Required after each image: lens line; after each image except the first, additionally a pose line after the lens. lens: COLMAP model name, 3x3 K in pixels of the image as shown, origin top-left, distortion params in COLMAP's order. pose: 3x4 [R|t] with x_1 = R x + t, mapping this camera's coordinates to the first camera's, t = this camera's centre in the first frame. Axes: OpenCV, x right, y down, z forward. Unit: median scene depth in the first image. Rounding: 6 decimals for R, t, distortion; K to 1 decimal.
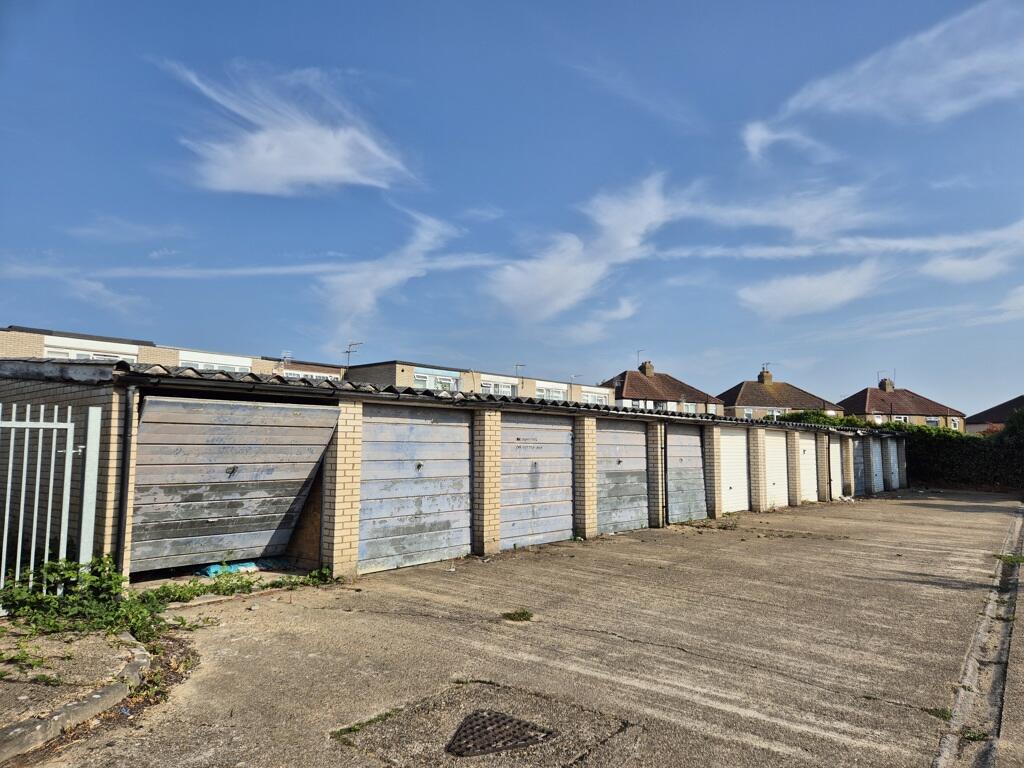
lens RADIAL K [[704.8, 0, 509.5], [0, 704.8, 388.6], [0, 0, 1]] dist [0.061988, -0.043552]
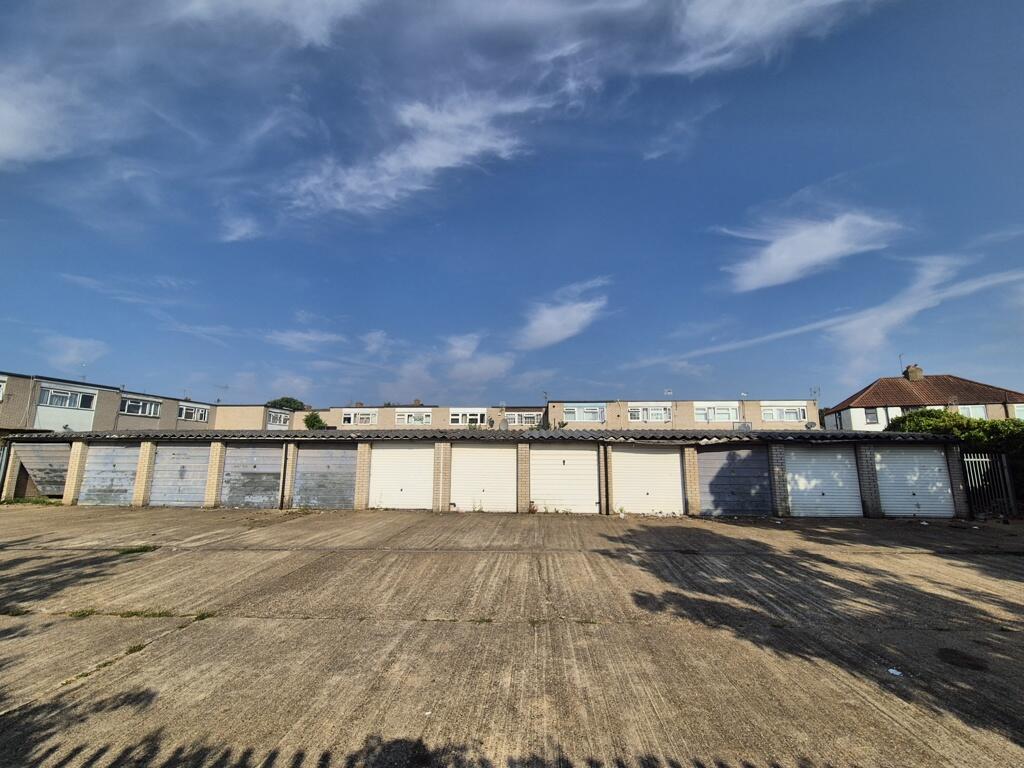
lens RADIAL K [[435.7, 0, 523.8], [0, 435.7, 380.9], [0, 0, 1]] dist [-0.003985, 0.001231]
pose [[0.578807, -0.136019, -0.804040, 1.520025], [0.067797, 0.990604, -0.118774, 0.071780], [0.812641, 0.014236, 0.582591, 0.978005]]
